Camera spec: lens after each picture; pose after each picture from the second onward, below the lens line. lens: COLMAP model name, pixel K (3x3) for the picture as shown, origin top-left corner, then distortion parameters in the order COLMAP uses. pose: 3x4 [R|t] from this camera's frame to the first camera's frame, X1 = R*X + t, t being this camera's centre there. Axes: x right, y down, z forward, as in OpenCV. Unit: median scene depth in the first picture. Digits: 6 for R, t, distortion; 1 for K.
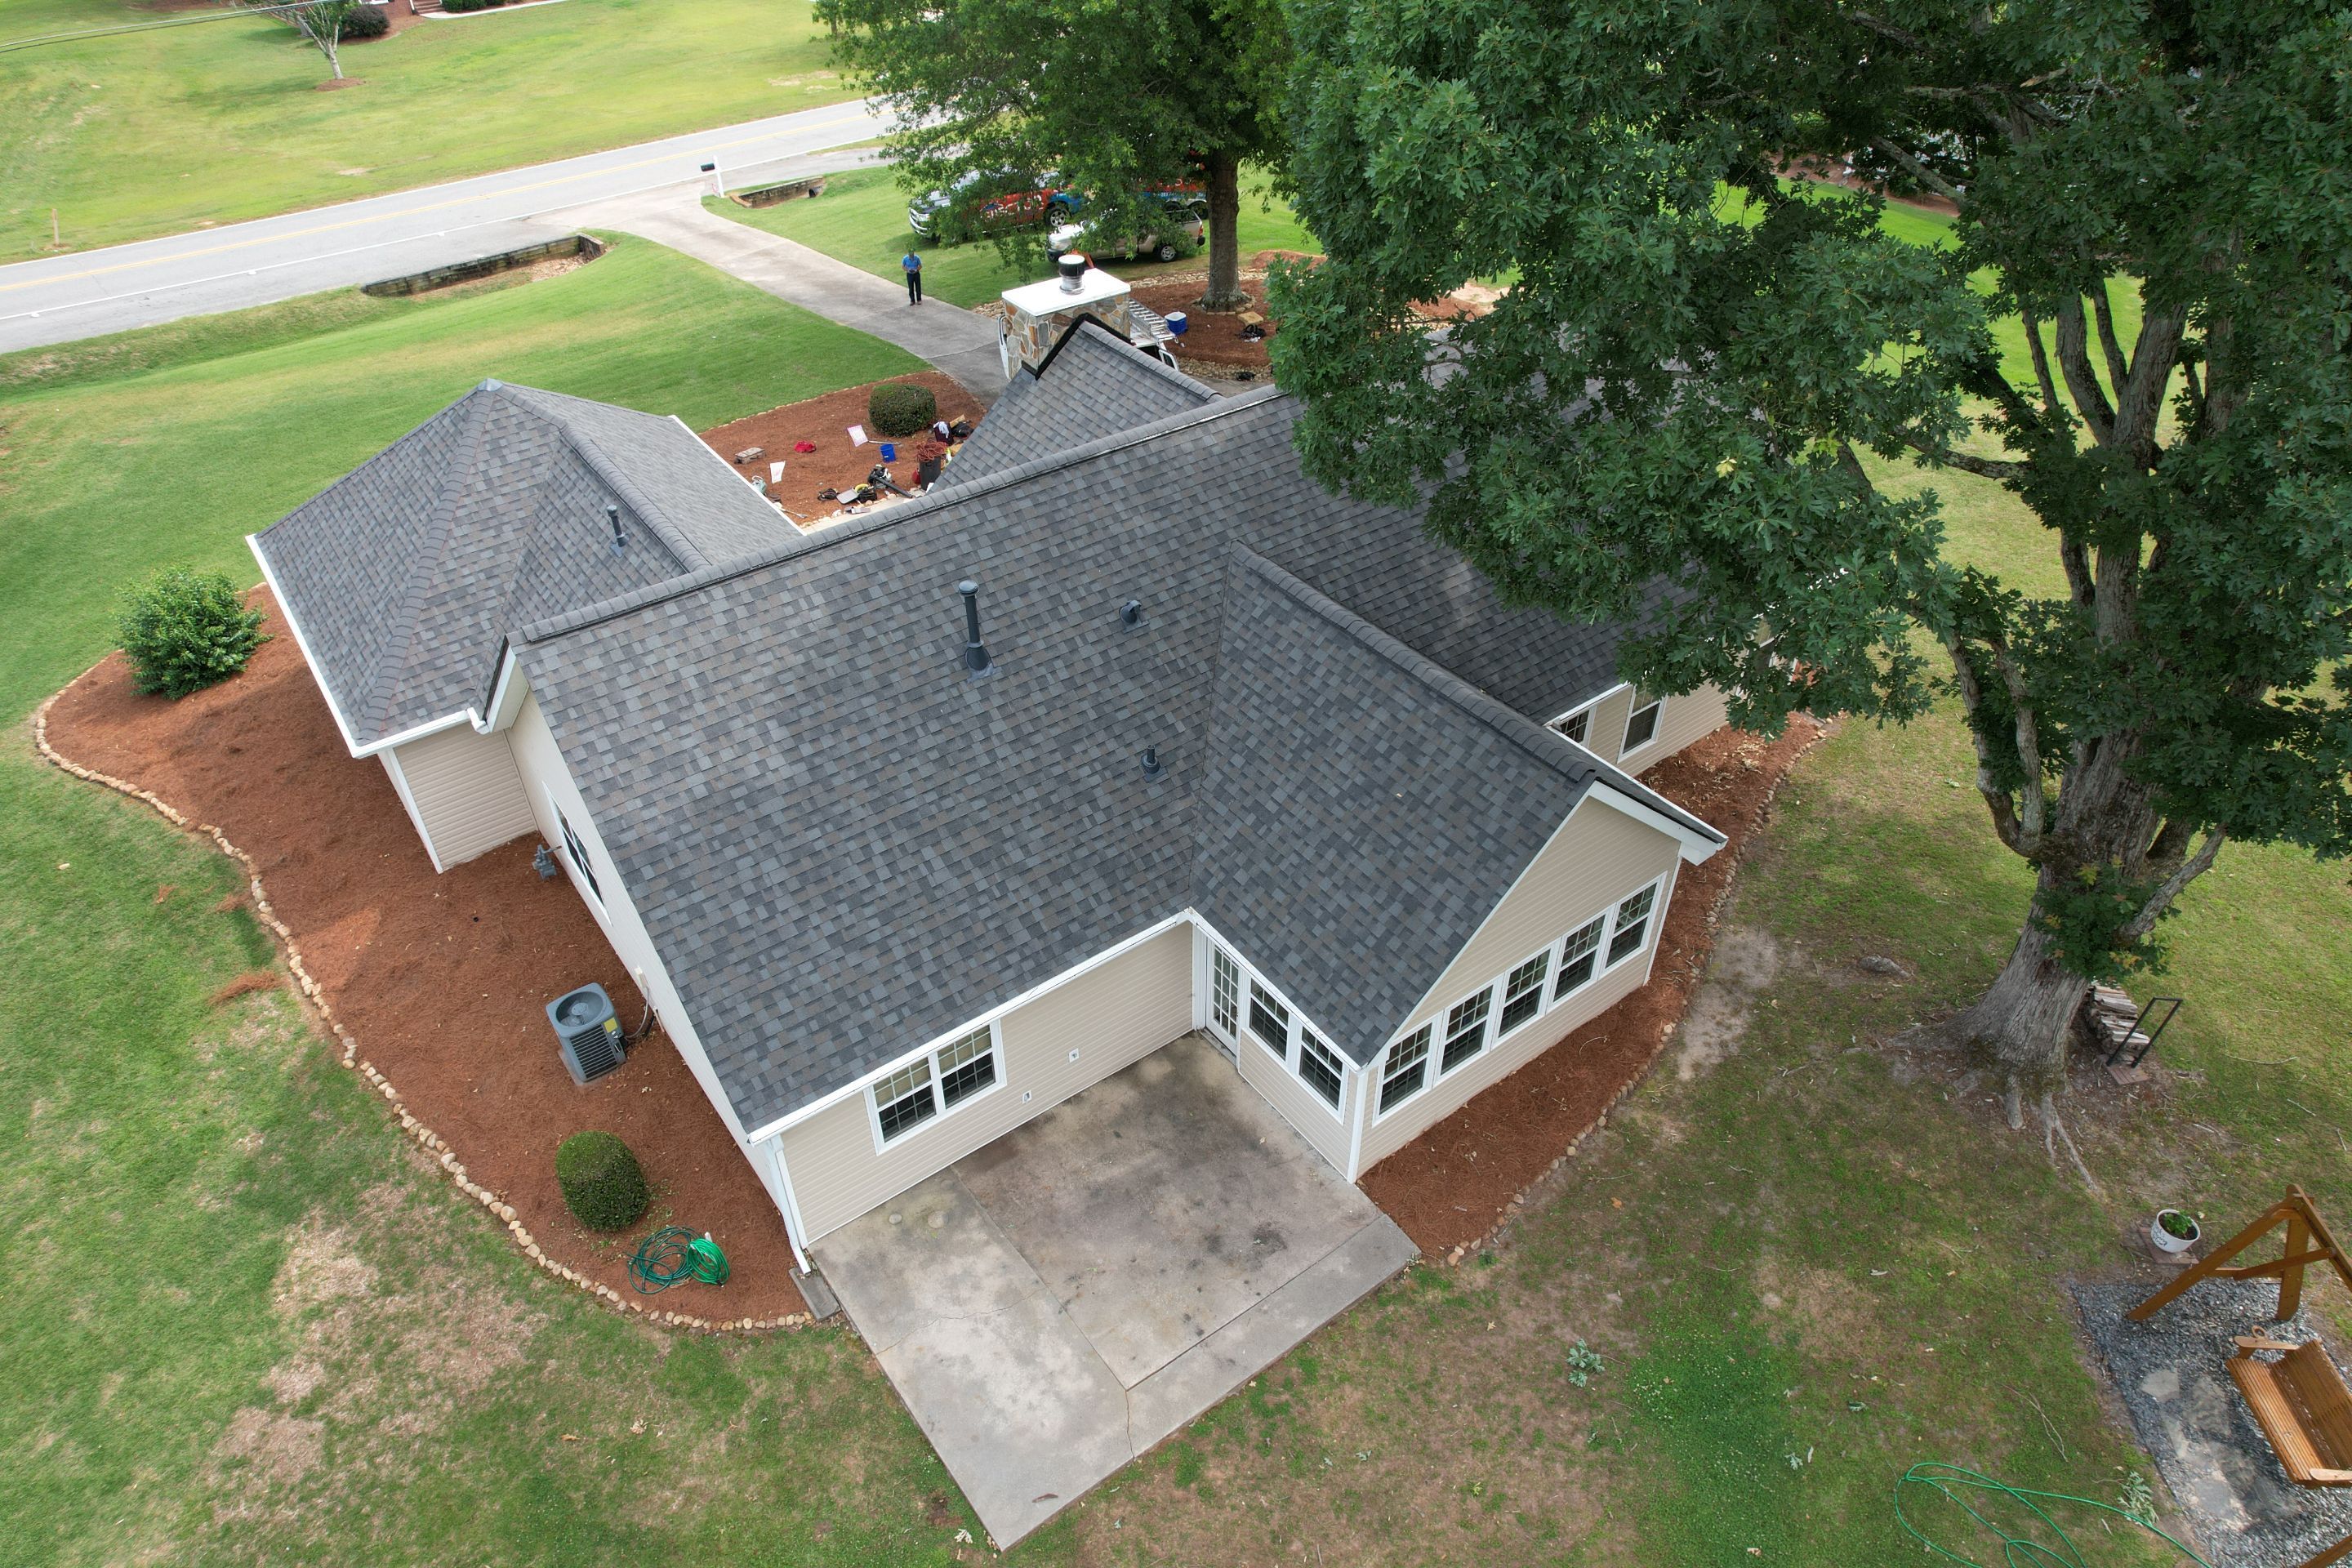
lens RADIAL K [[1490.4, 0, 1176.0], [0, 1490.4, 784.0], [0, 0, 1]] dist [-0.070234, 0.065536]
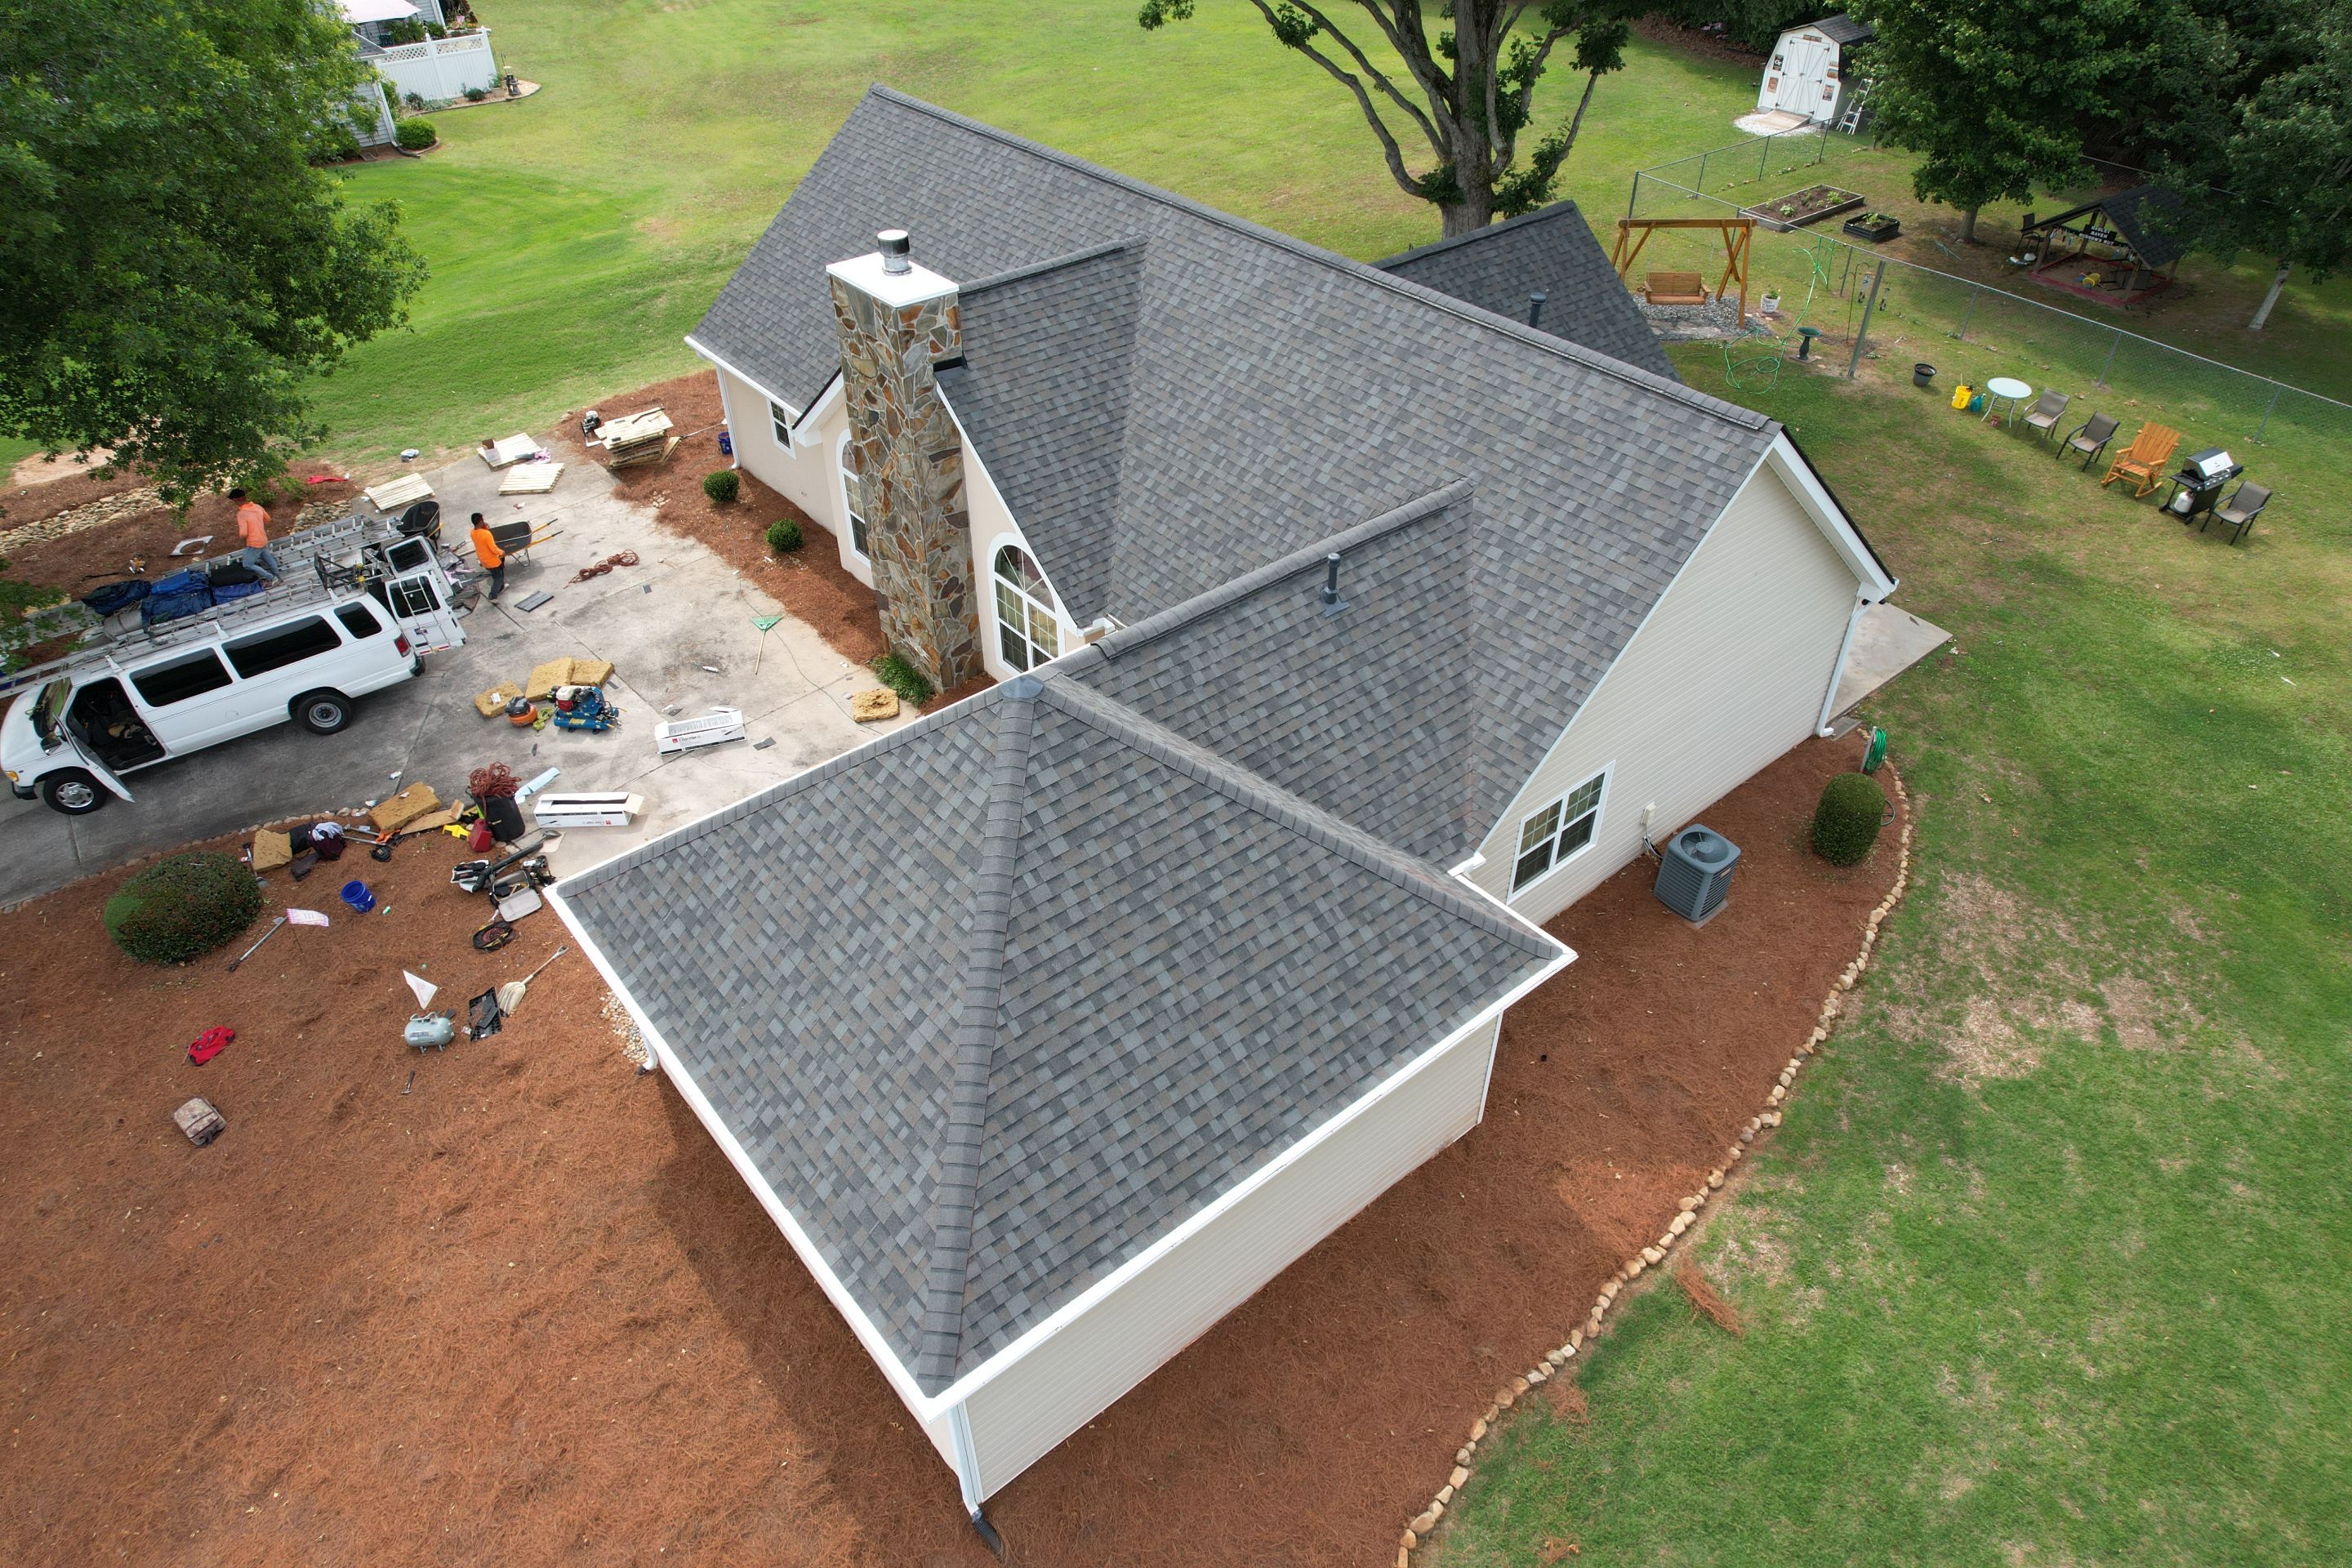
lens RADIAL K [[1505.9, 0, 1176.4], [0, 1505.9, 780.0], [0, 0, 1]] dist [-0.076415, 0.061824]
pose [[-0.051701, -0.622569, 0.780856, -1.251192], [0.628763, 0.587178, 0.509783, -0.671803], [-0.775876, 0.517329, 0.361090, 0.968979]]
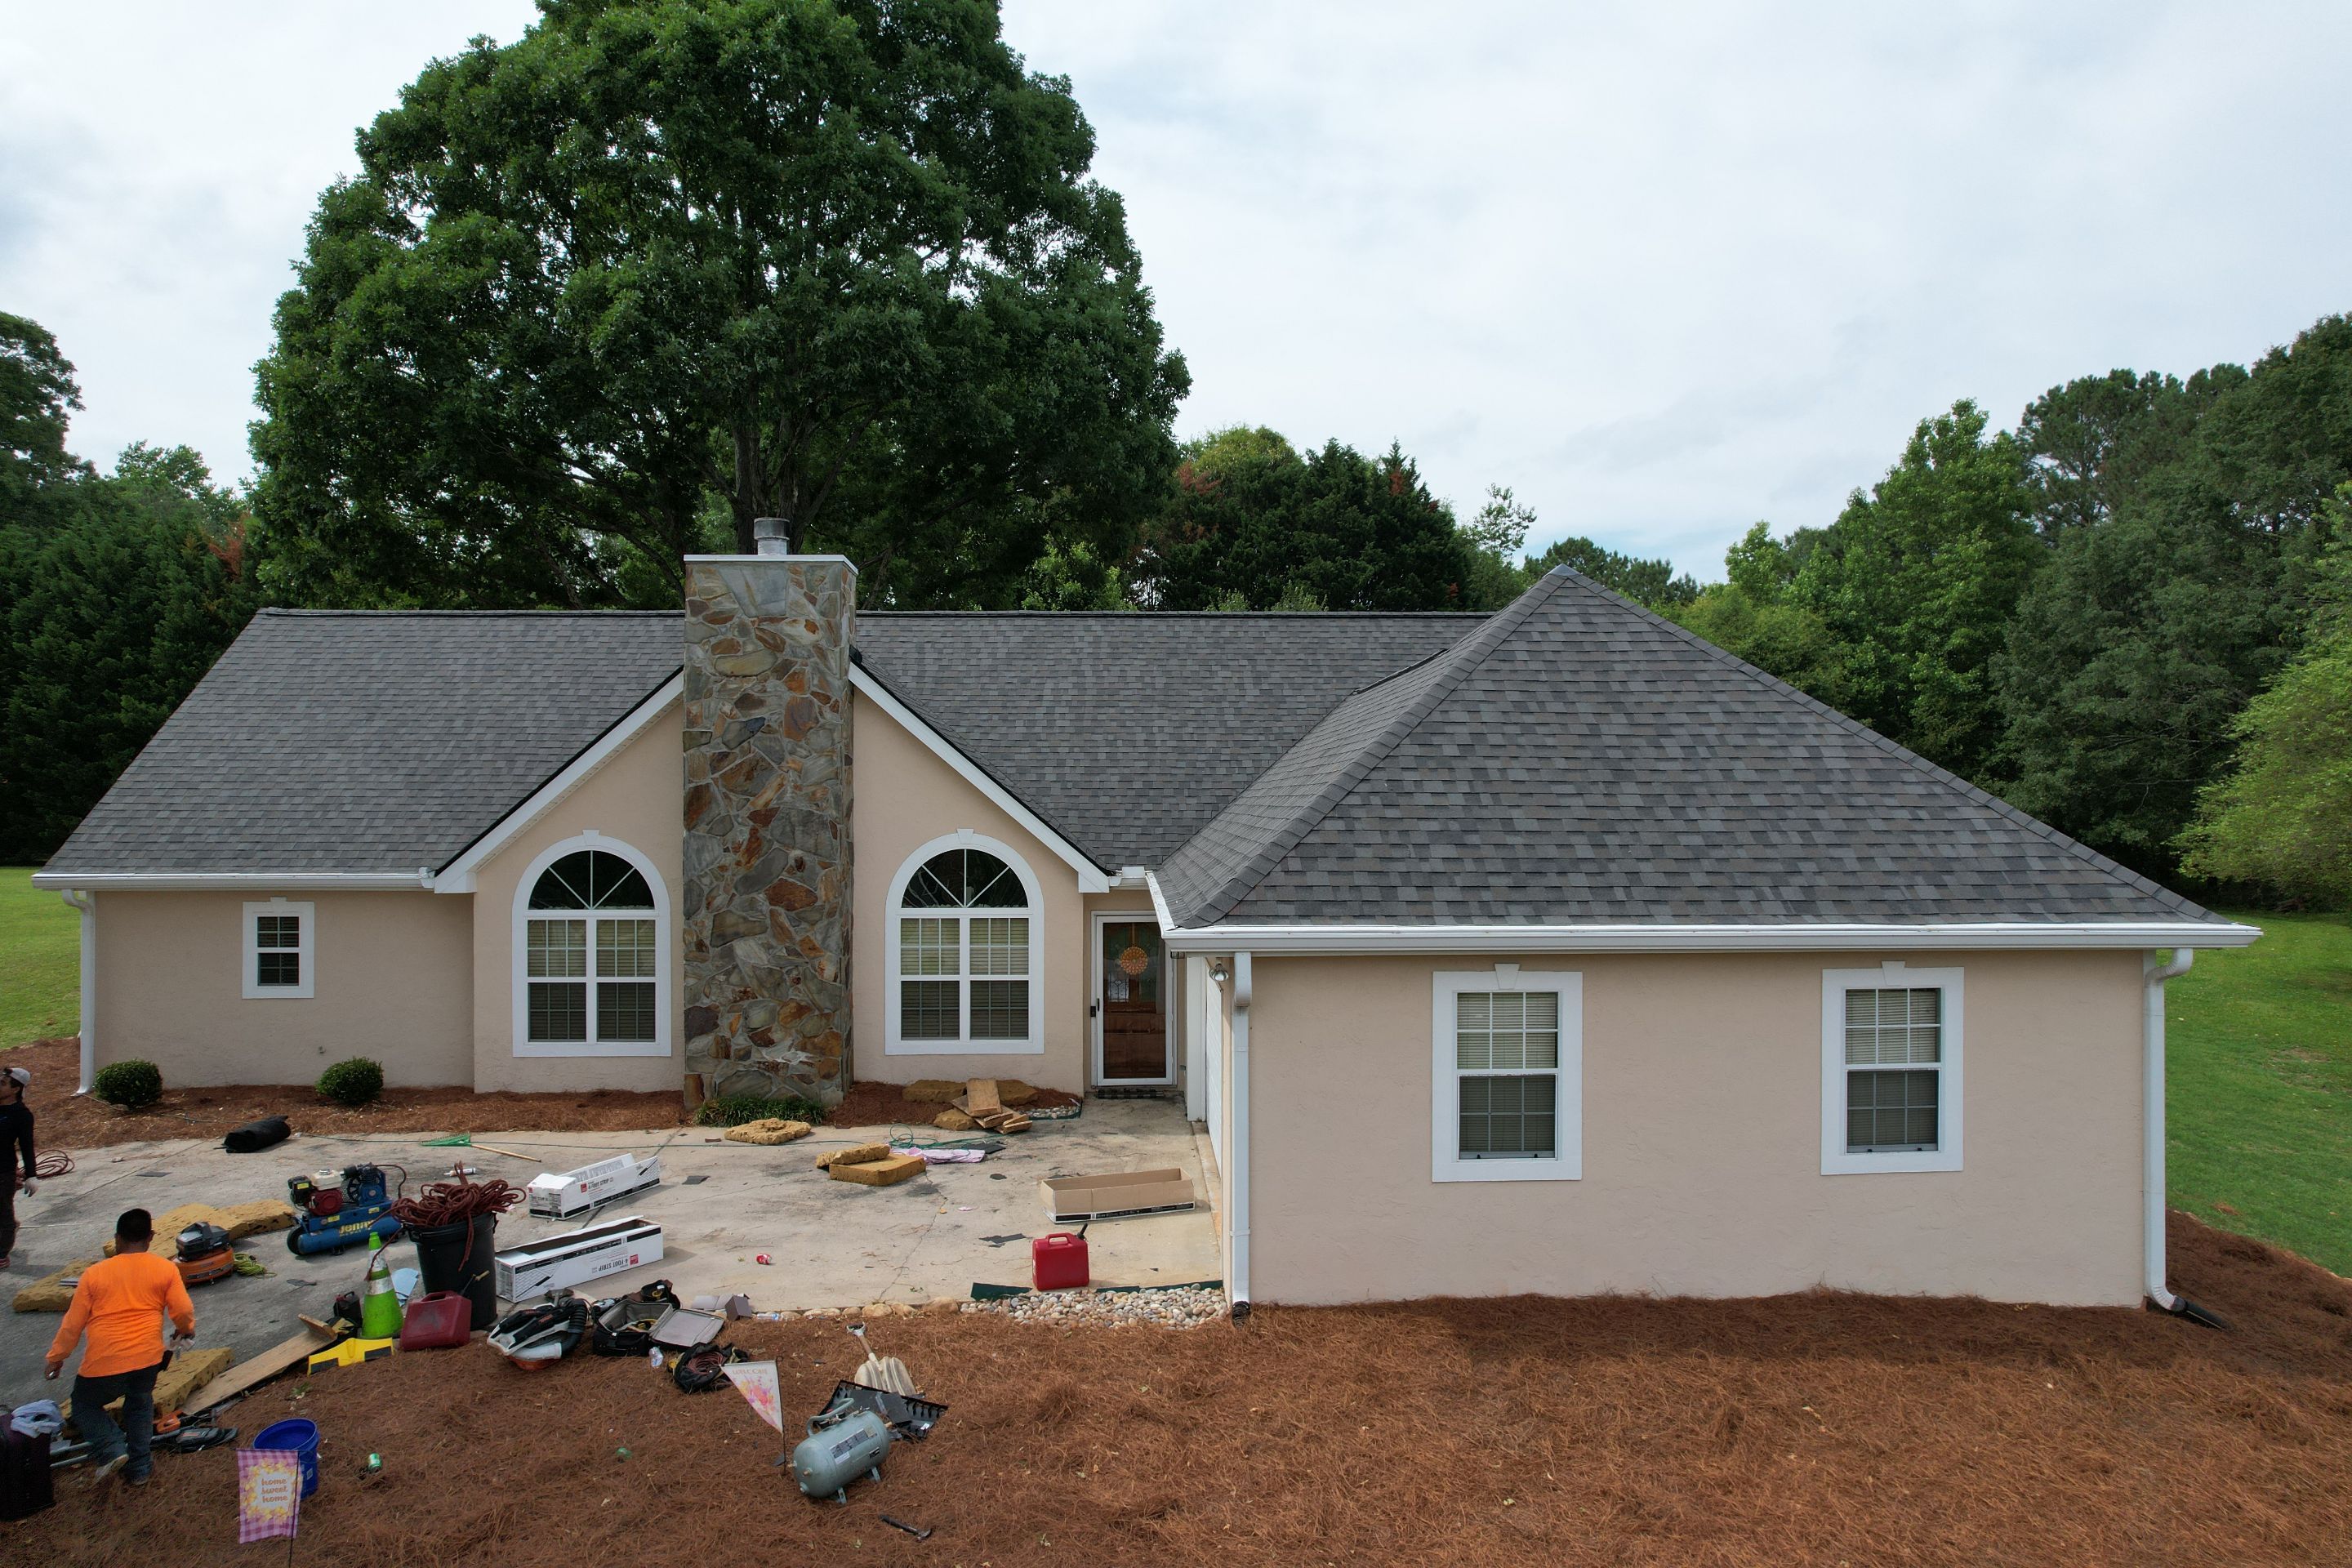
lens RADIAL K [[1505.9, 0, 1176.4], [0, 1505.9, 780.0], [0, 0, 1]] dist [-0.076415, 0.061824]
pose [[-0.822773, 0.010474, 0.568273, -0.890127], [0.357683, 0.786562, 0.503373, -0.745490], [-0.441709, 0.617423, -0.650908, 1.975842]]
